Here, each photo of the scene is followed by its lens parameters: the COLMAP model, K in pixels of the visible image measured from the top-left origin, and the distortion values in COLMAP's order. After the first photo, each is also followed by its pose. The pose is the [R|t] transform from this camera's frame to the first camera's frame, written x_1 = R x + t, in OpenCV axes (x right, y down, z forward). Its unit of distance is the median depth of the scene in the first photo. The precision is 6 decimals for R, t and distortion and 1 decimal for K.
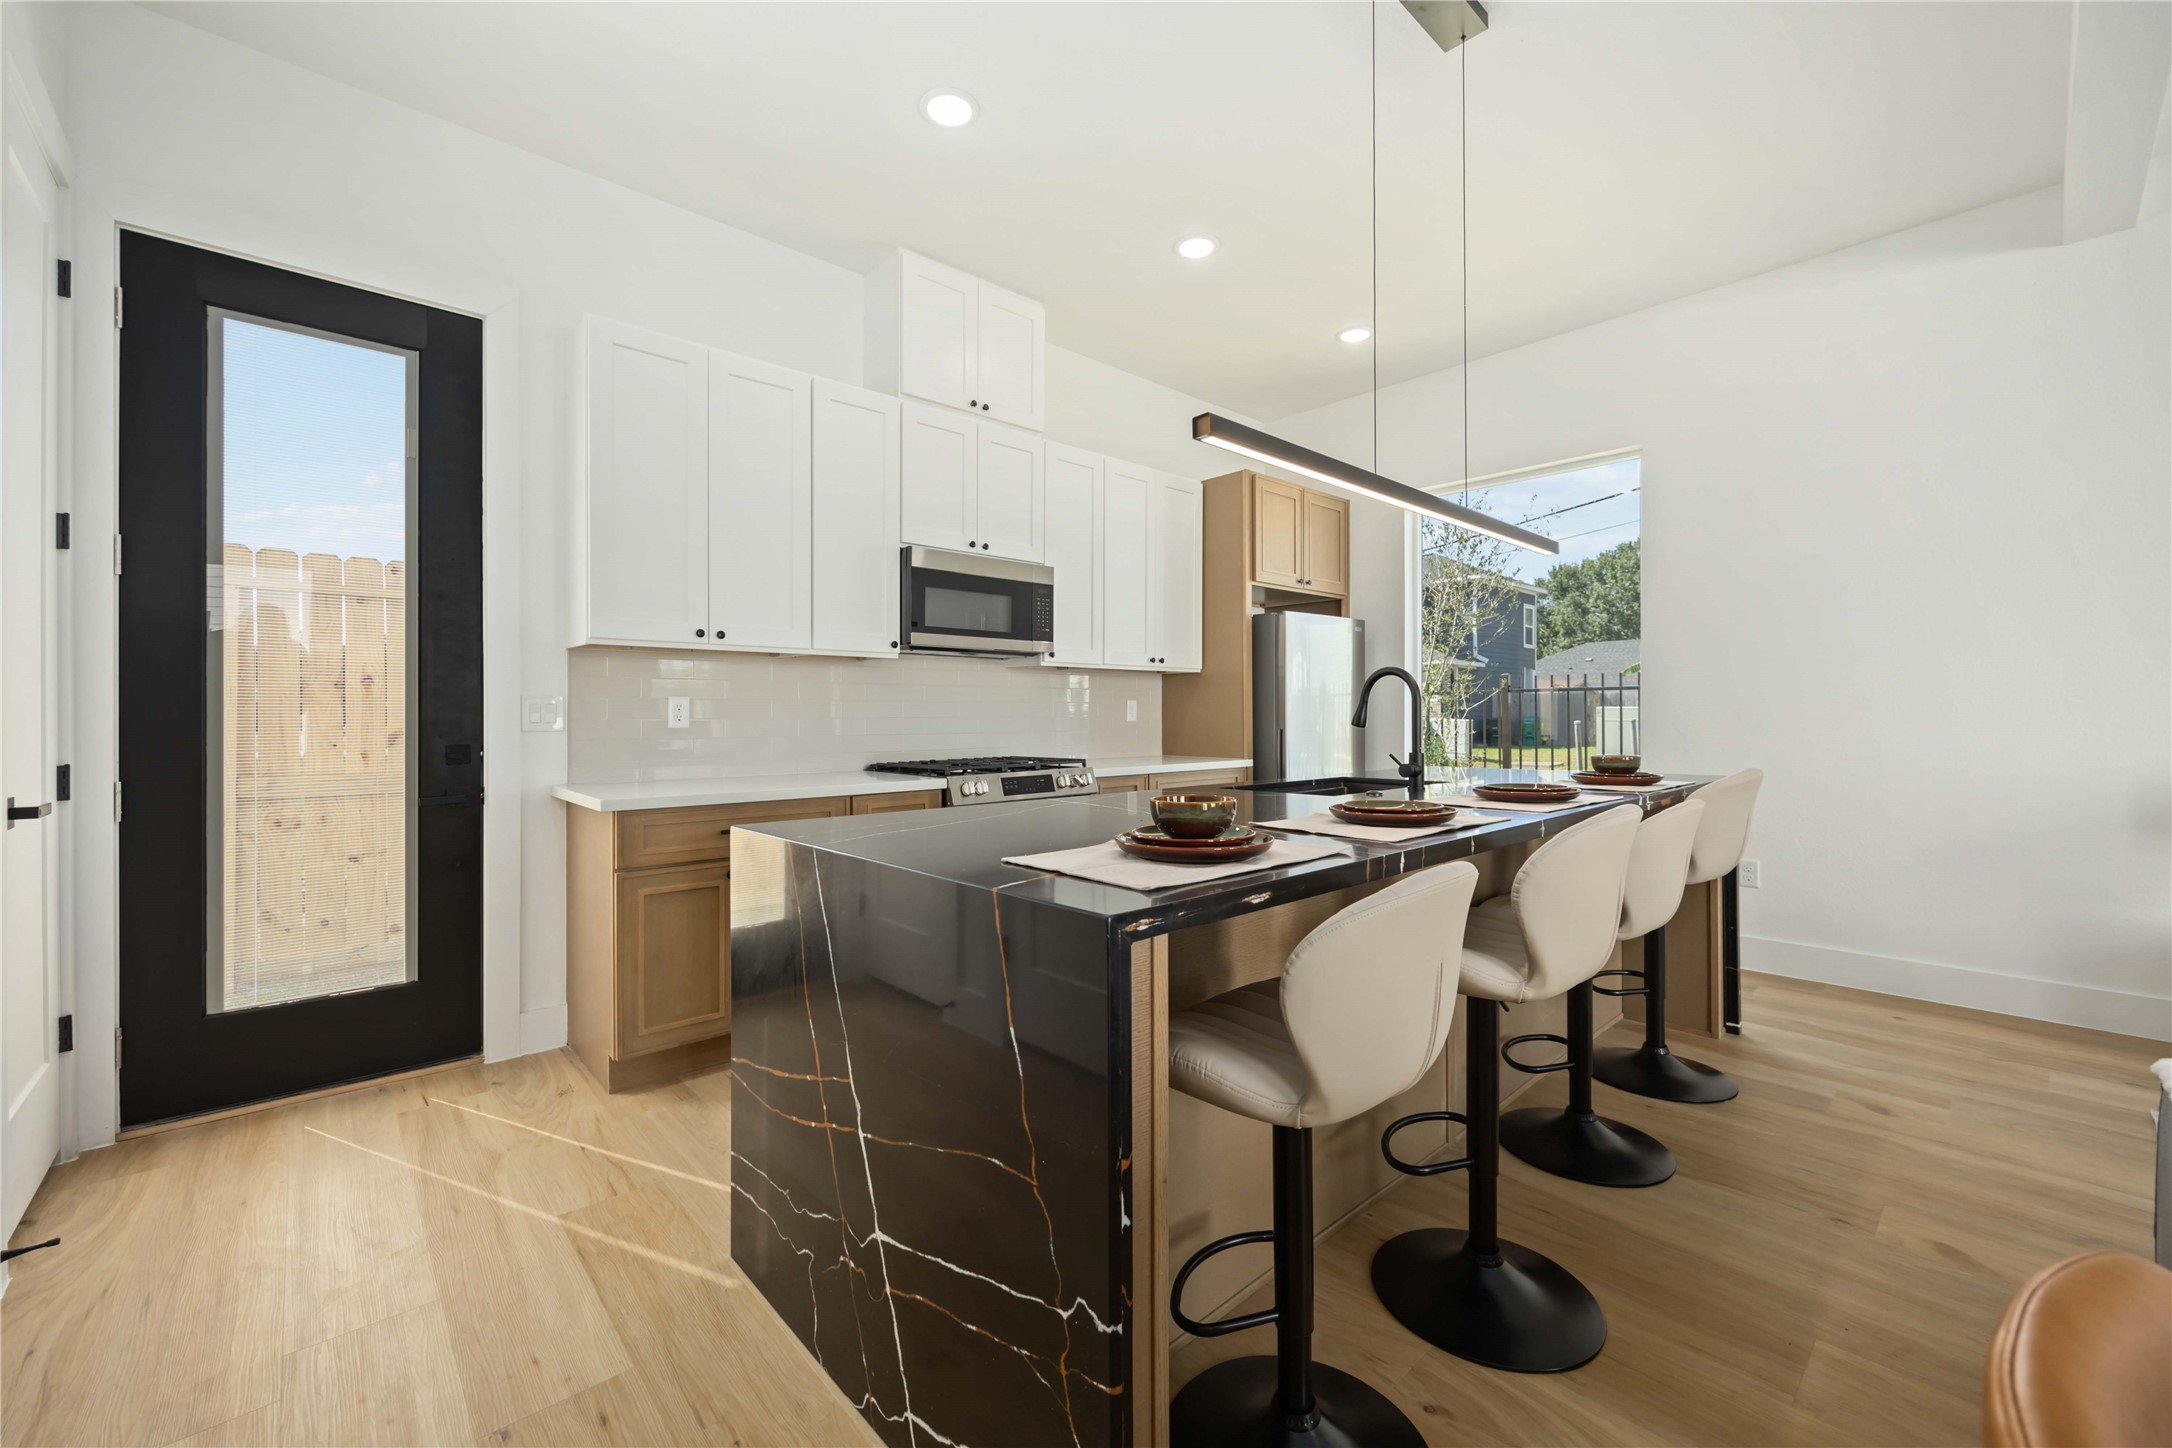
lens RADIAL K [[858.1, 0, 1082.4], [0, 858.1, 717.0], [0, 0, 1]] dist [-0.001956, -0.000502]
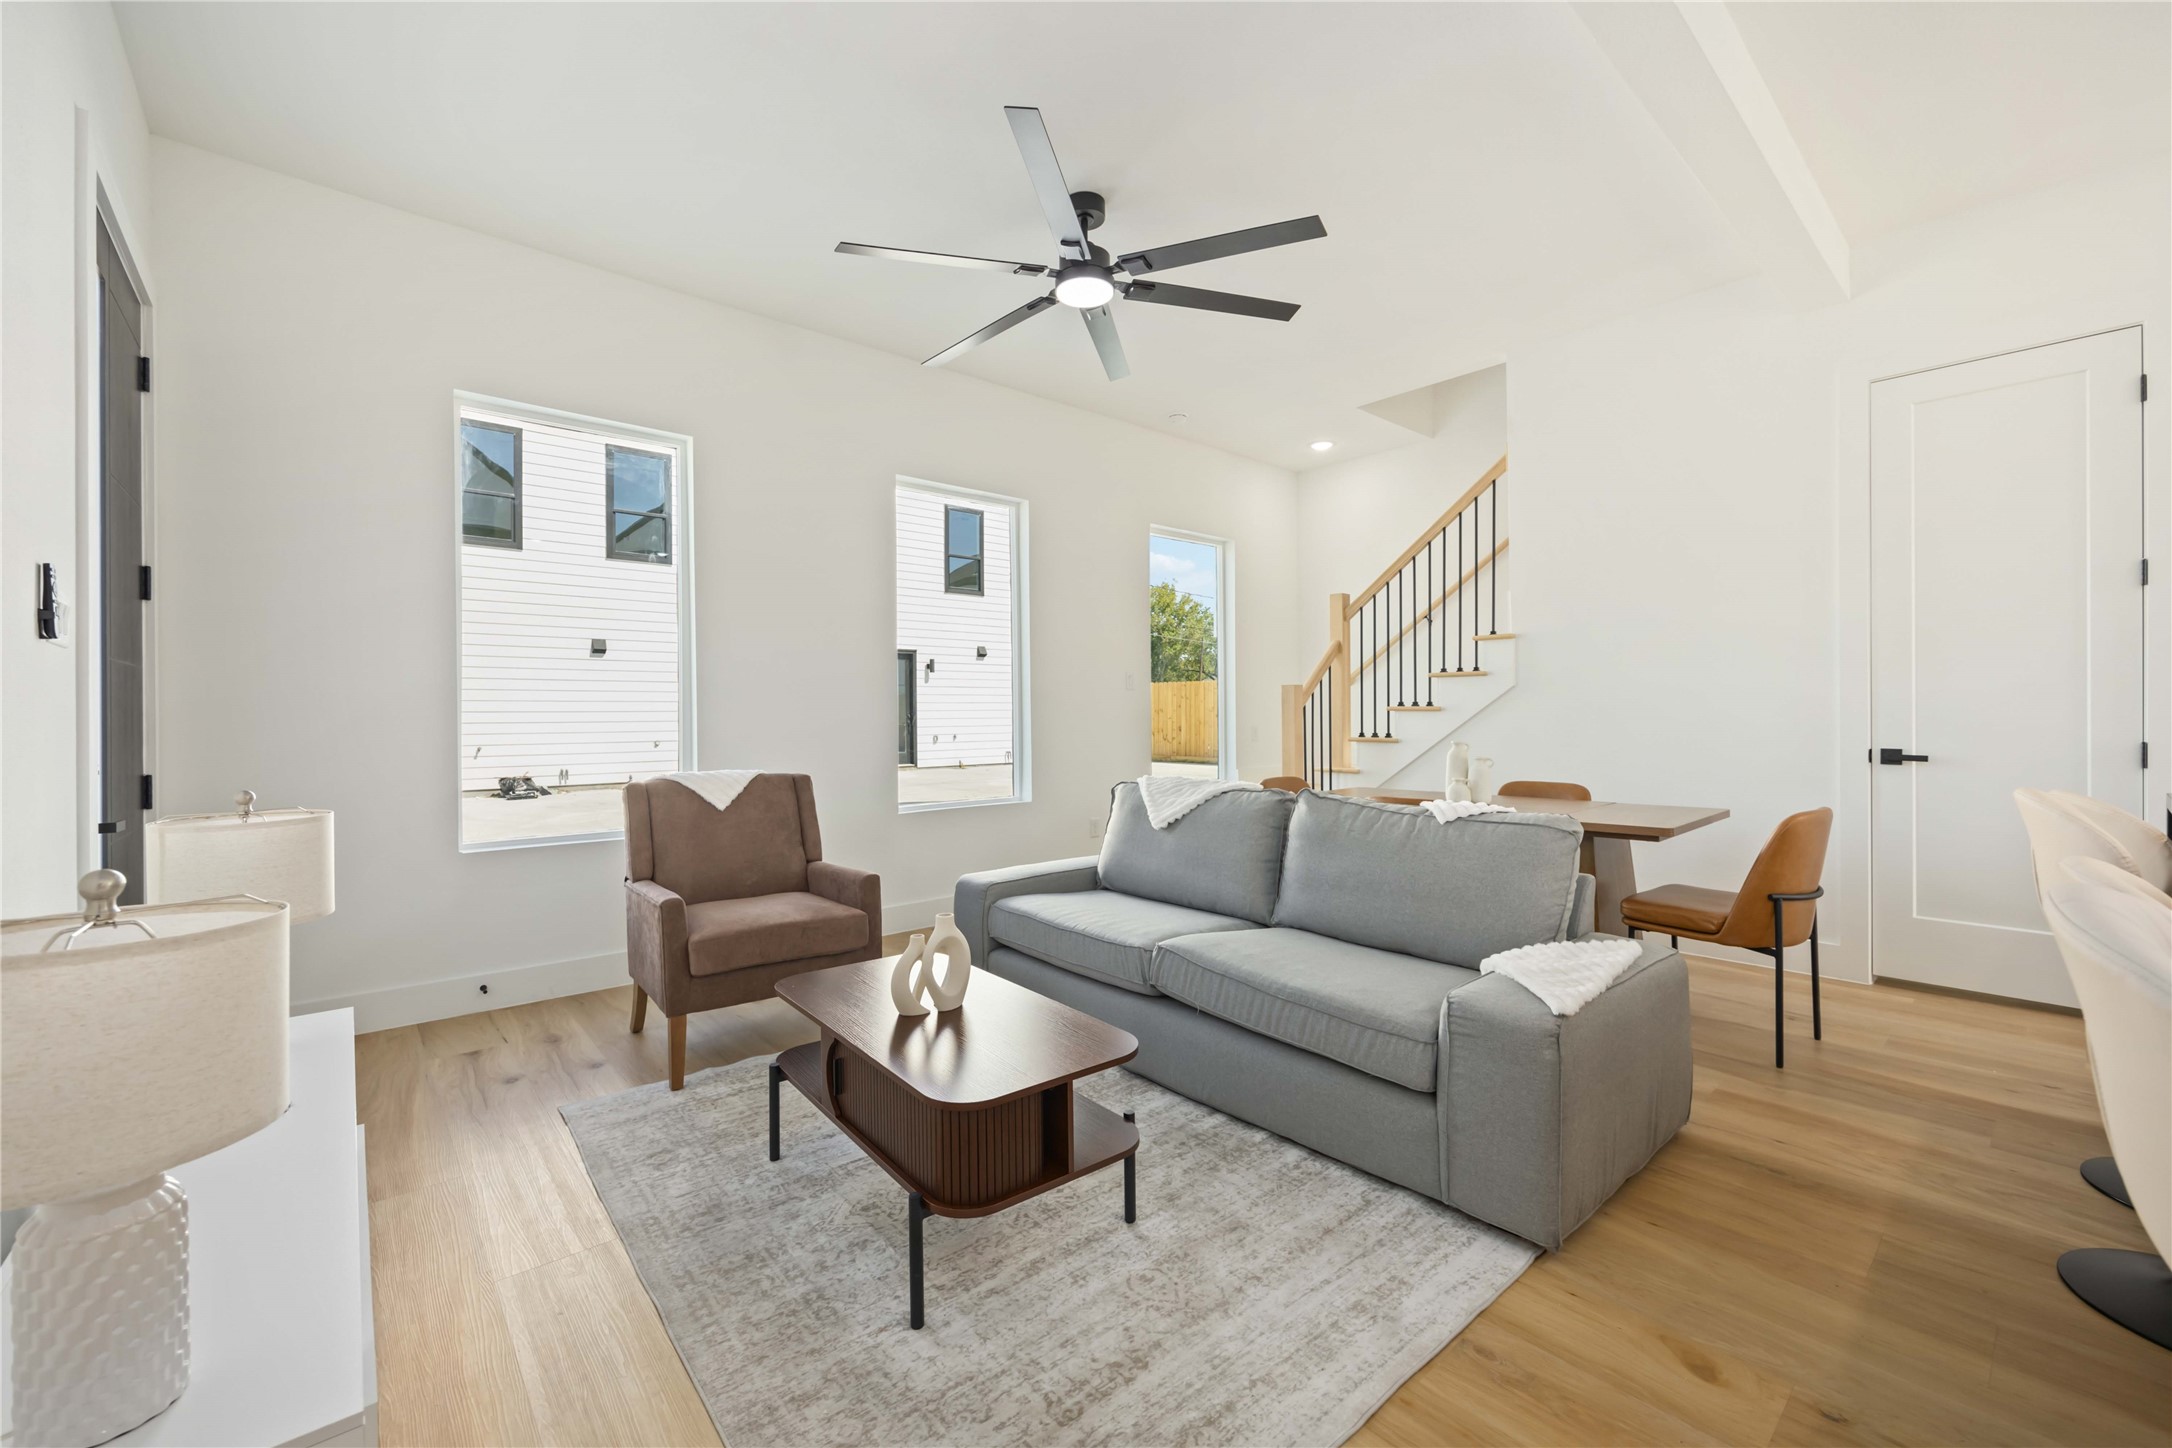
lens RADIAL K [[870.1, 0, 1085.6], [0, 870.1, 716.1], [0, 0, 1]] dist [0.000406, 0.000137]
pose [[-0.999791, 0.011816, 0.016705, 0.829635], [0.011837, 0.999929, 0.001142, -0.007101], [-0.016690, 0.001340, -0.999860, 0.966609]]
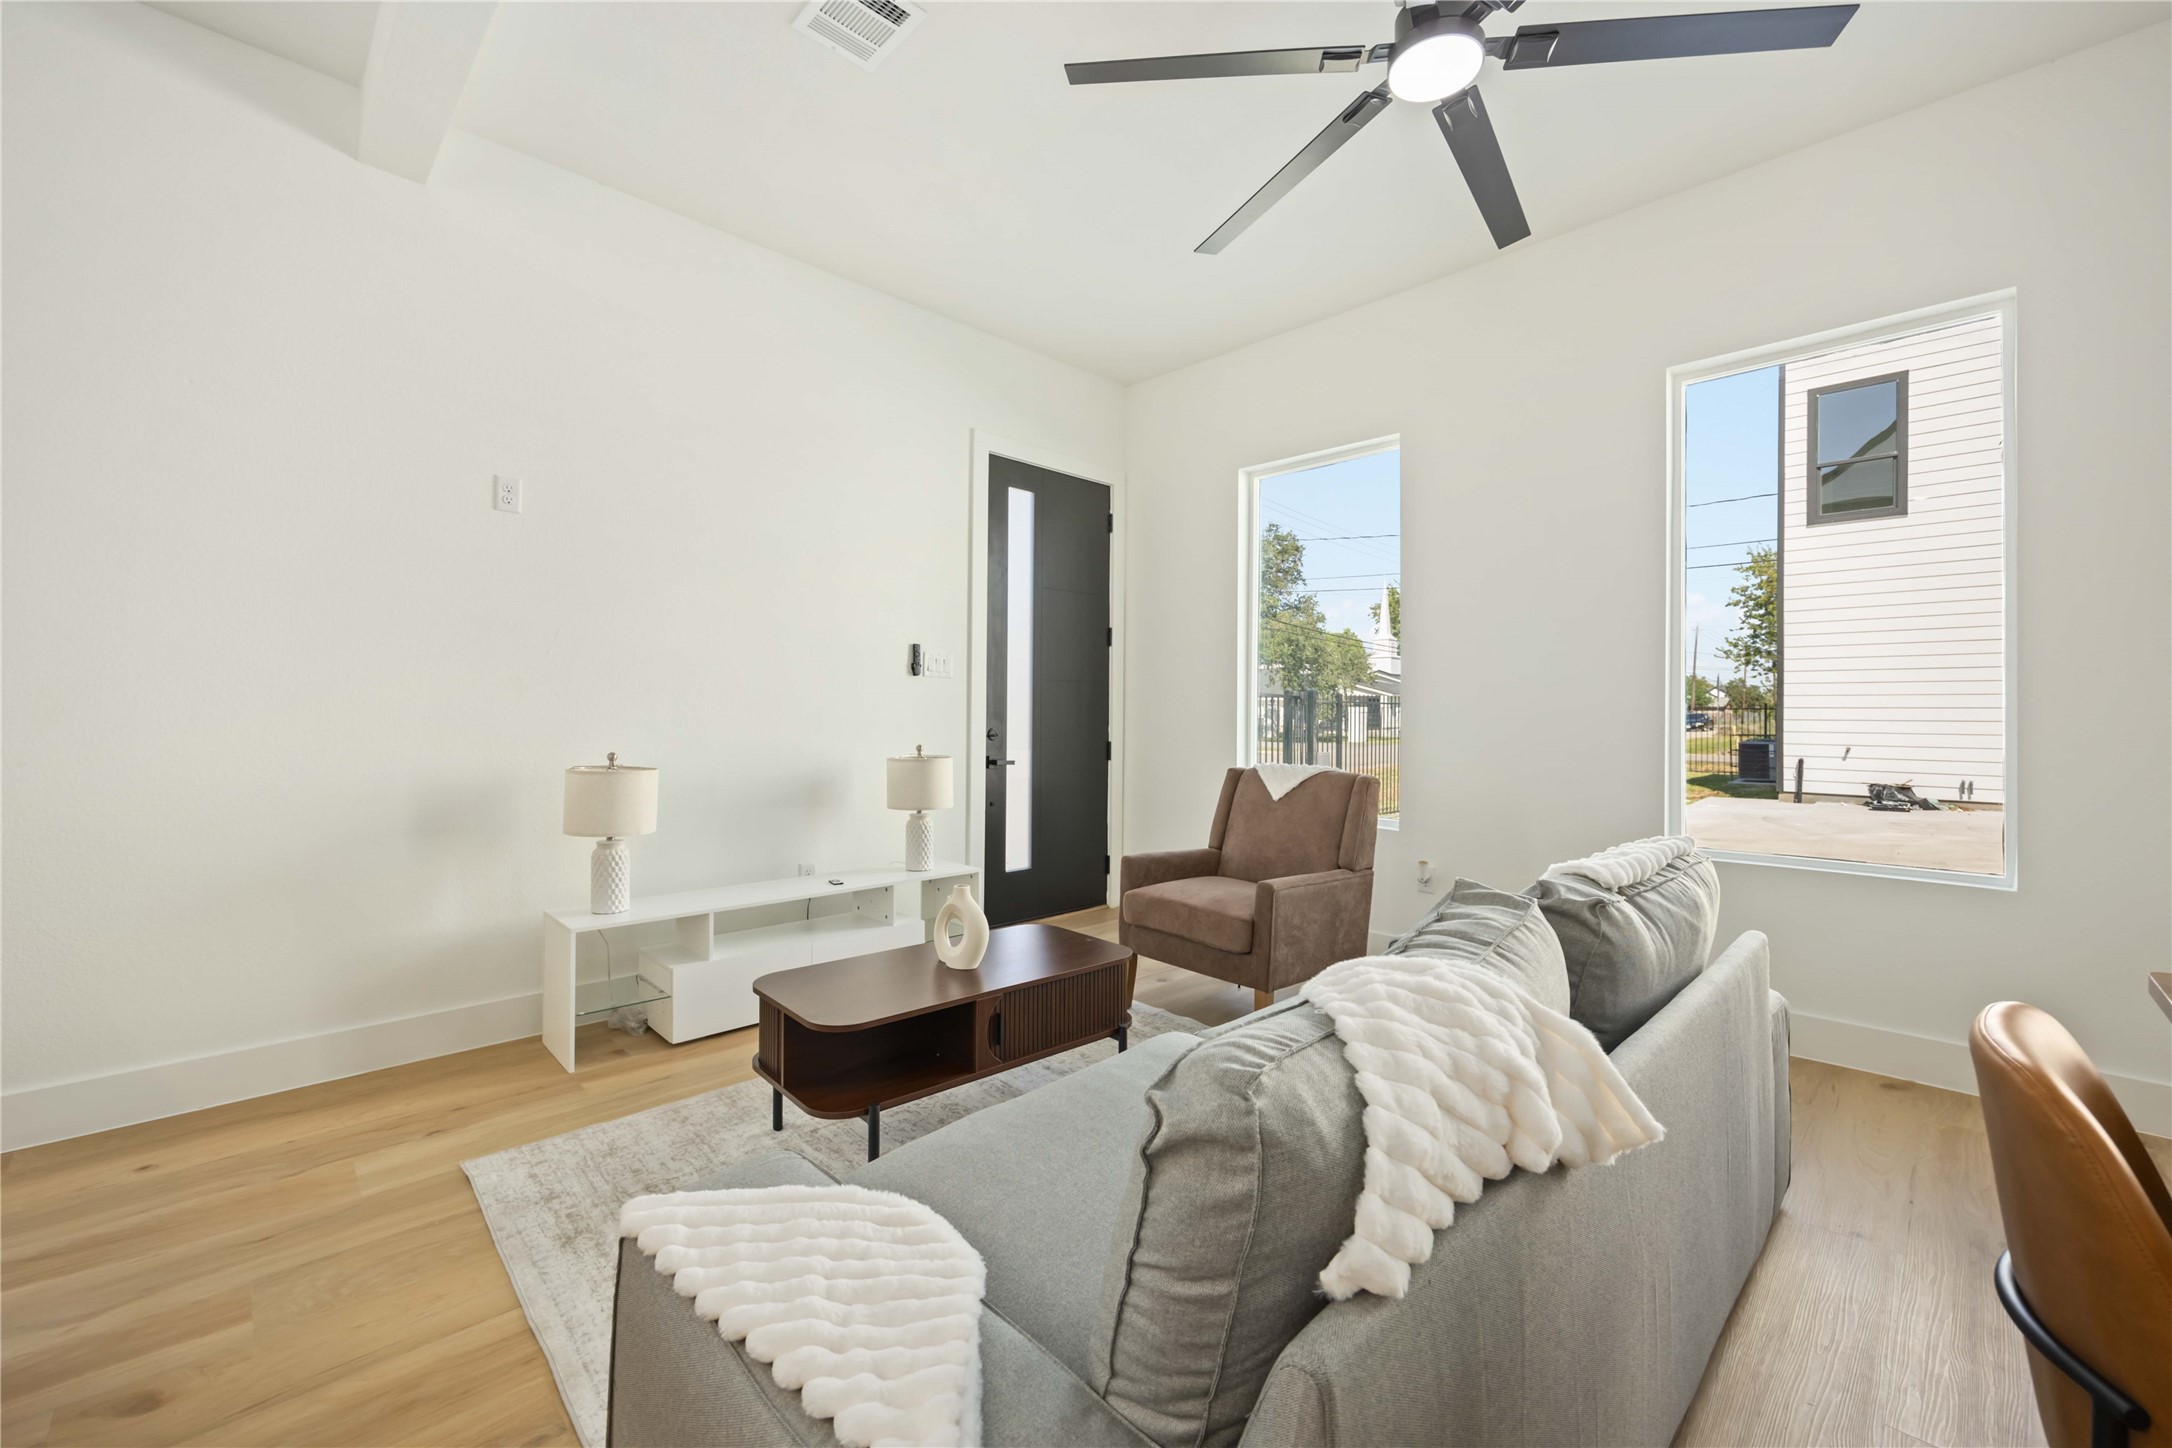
lens RADIAL K [[870.1, 0, 1085.6], [0, 870.1, 716.1], [0, 0, 1]] dist [0.000406, 0.000137]
pose [[-0.047840, -0.001708, 0.998854, 0.221728], [-0.006166, 0.999980, 0.001414, -0.007161], [-0.998836, -0.006091, -0.047850, 0.277497]]
